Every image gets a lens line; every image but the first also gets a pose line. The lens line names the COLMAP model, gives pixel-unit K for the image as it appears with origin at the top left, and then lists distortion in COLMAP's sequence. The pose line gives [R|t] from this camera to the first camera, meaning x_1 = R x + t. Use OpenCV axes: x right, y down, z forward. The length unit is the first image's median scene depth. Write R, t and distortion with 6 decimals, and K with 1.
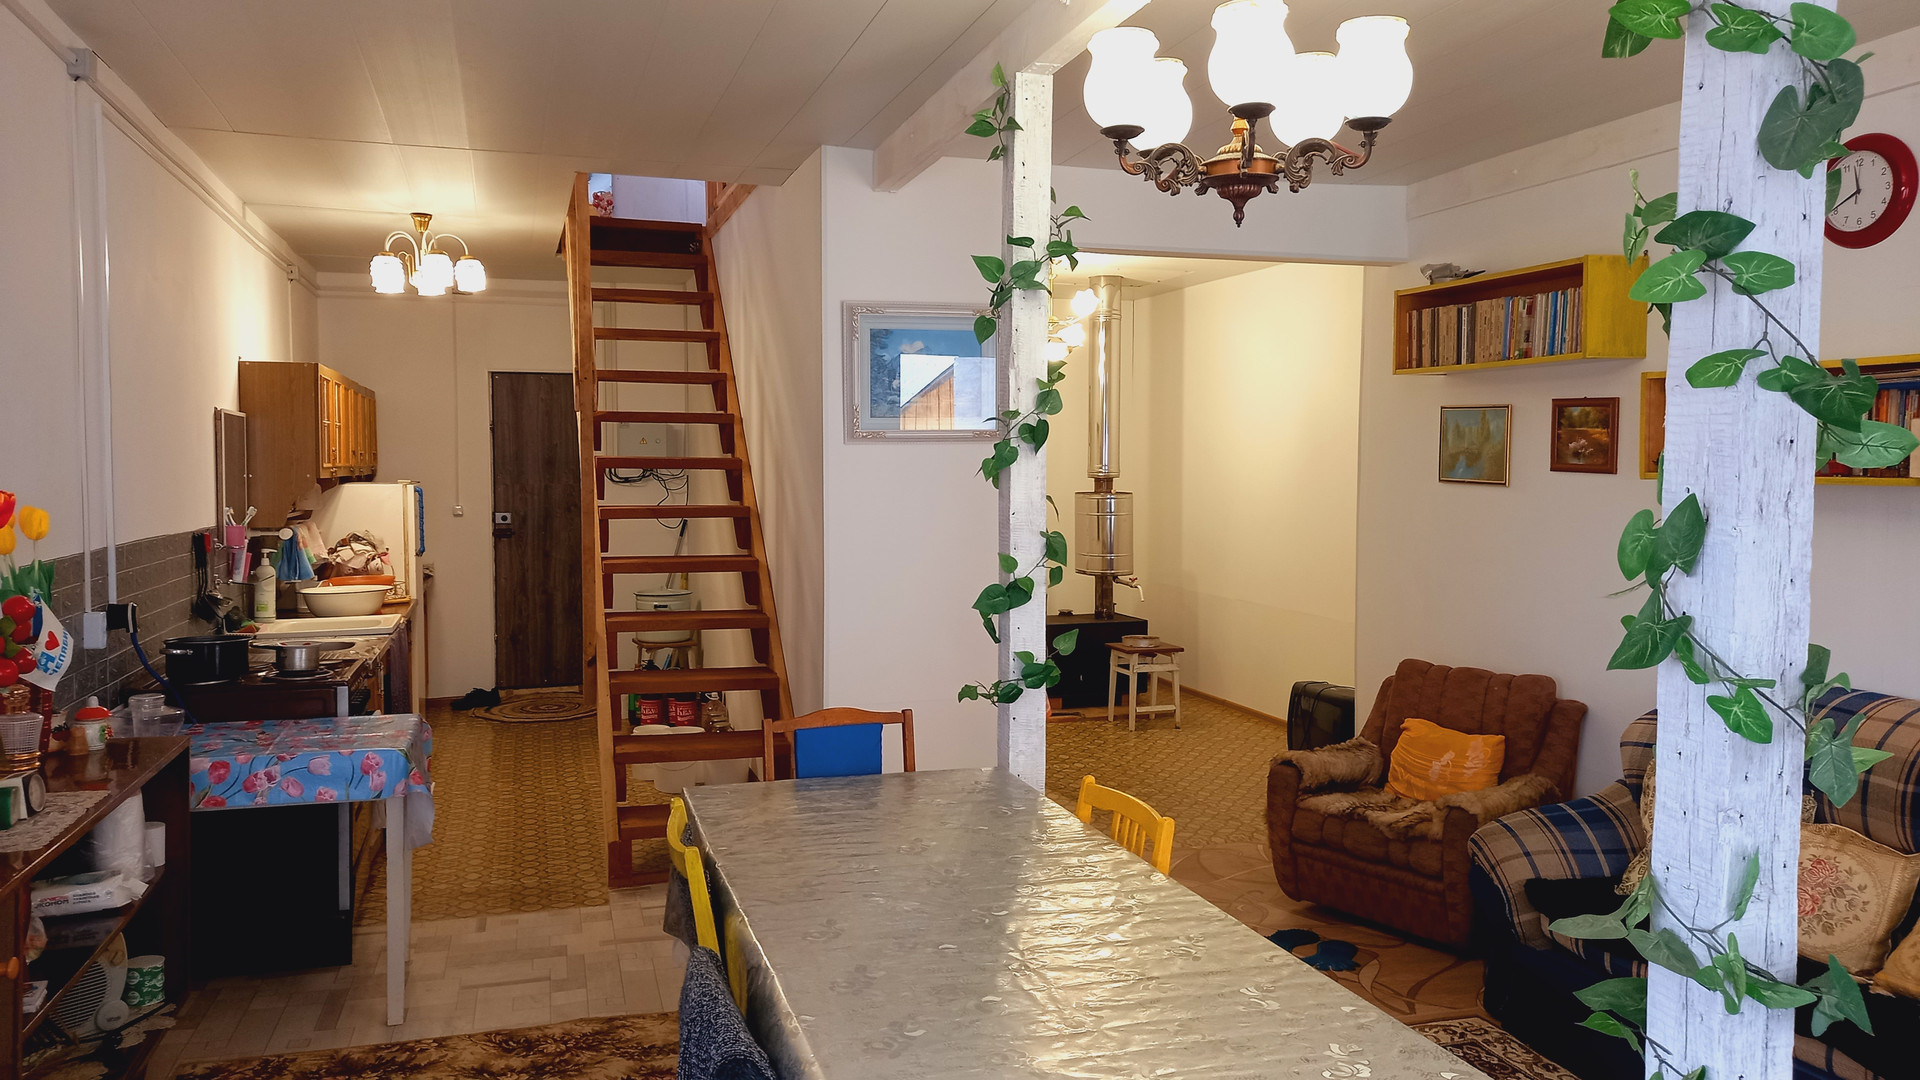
lens RADIAL K [[1390.0, 0, 960.0], [0, 1390.0, 540.0], [0, 0, 1]] dist [0.036508, 0.000379]
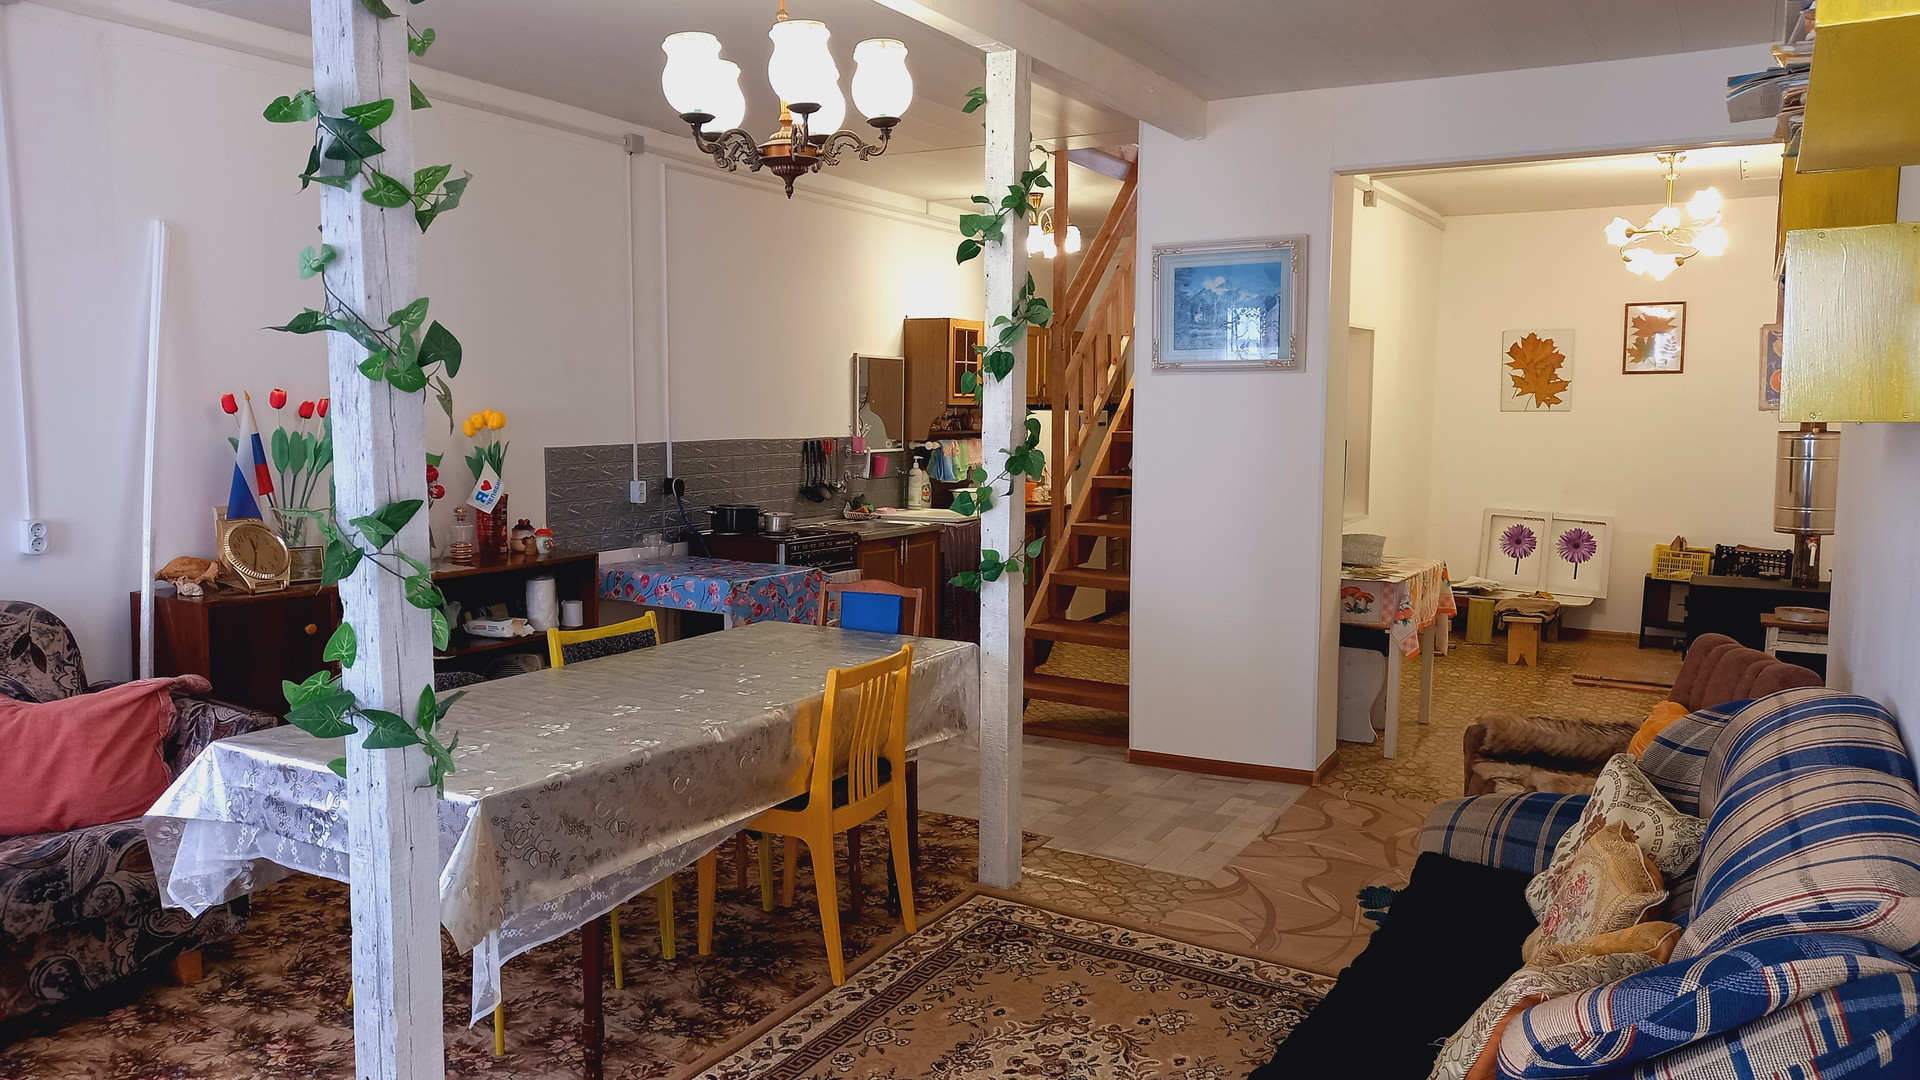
lens RADIAL K [[1401.2, 0, 960.0], [0, 1401.2, 540.0], [0, 0, 1]] dist [0.009101, -0.001381]
pose [[0.673655, 0.077947, -0.734924, 0.651461], [-0.045226, 0.996907, 0.064277, -0.001960], [0.737661, -0.010063, 0.675097, 0.128539]]
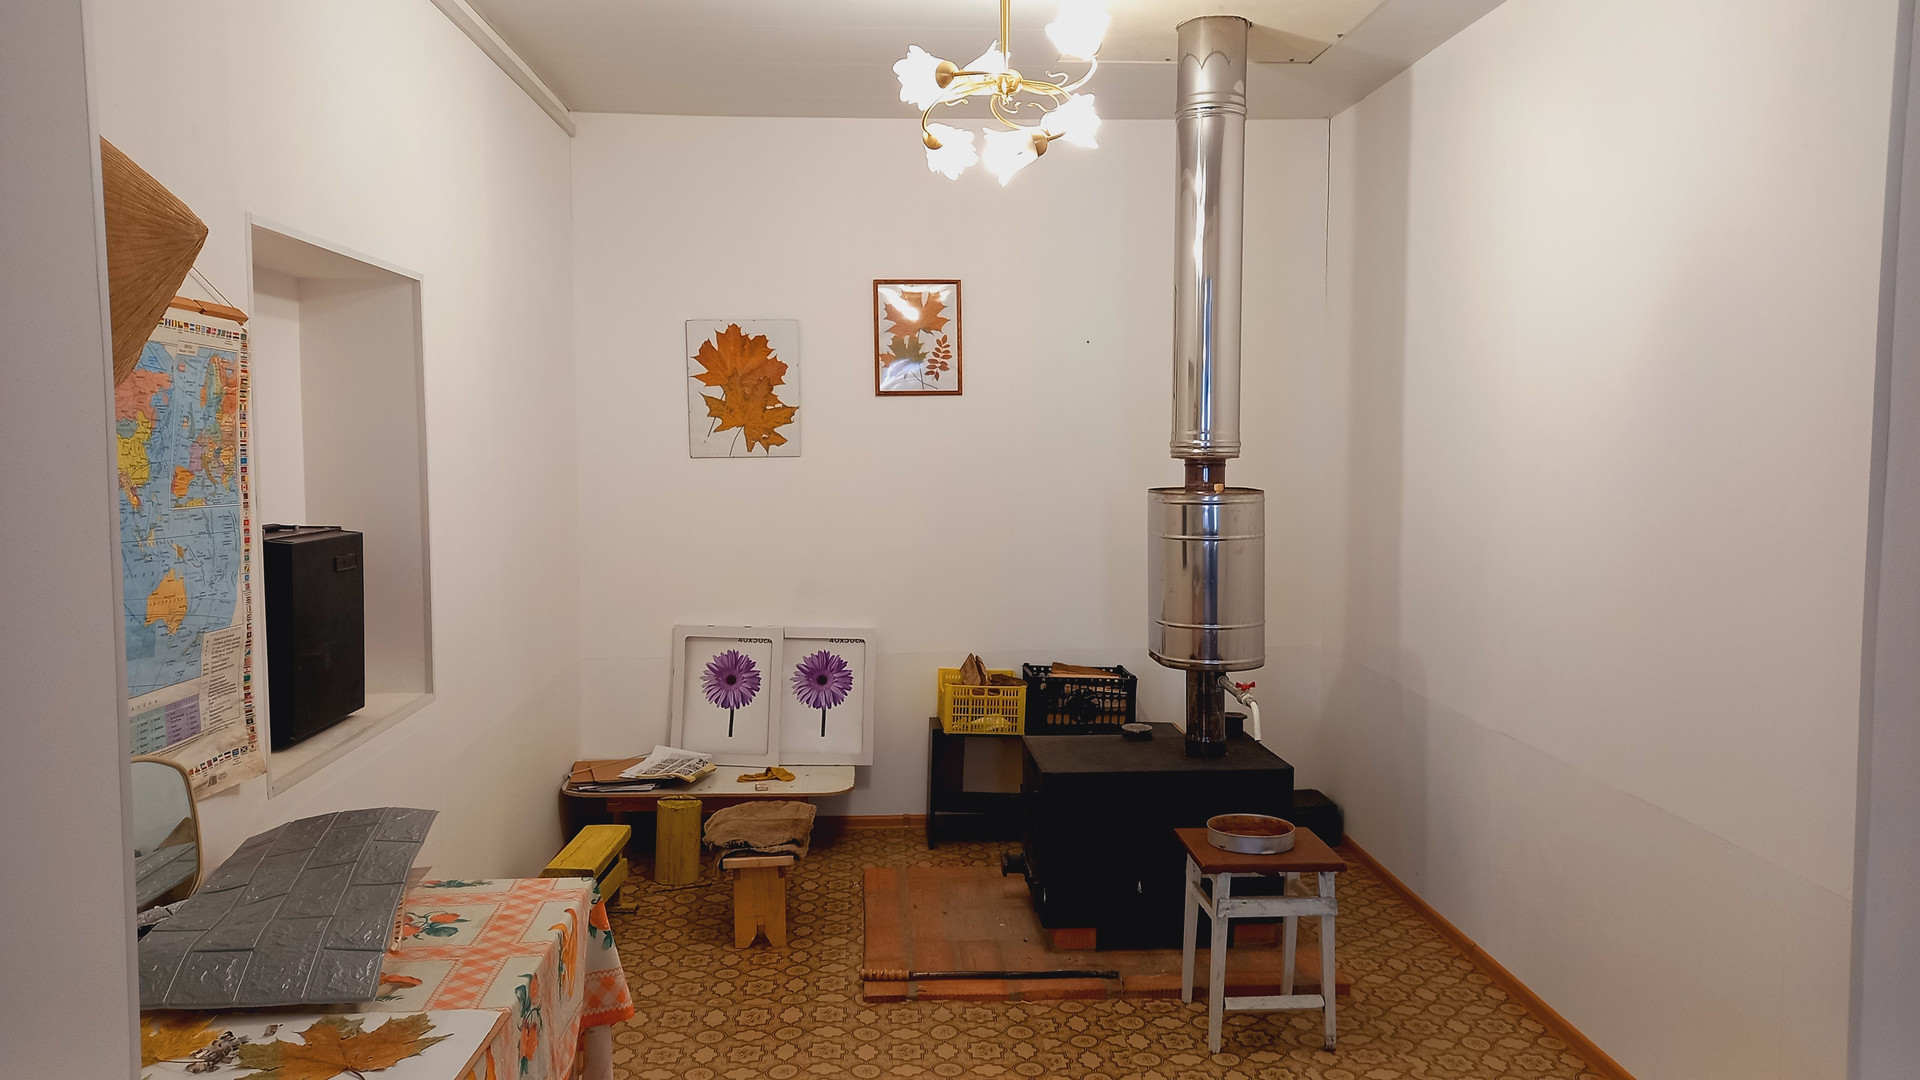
lens RADIAL K [[1390.0, 0, 960.0], [0, 1390.0, 540.0], [0, 0, 1]] dist [0.036508, 0.000379]
pose [[0.966491, 0.016035, -0.256200, 0.246705], [-0.012281, 0.999793, 0.016245, -0.040394], [0.256408, -0.012555, 0.966487, 0.900732]]
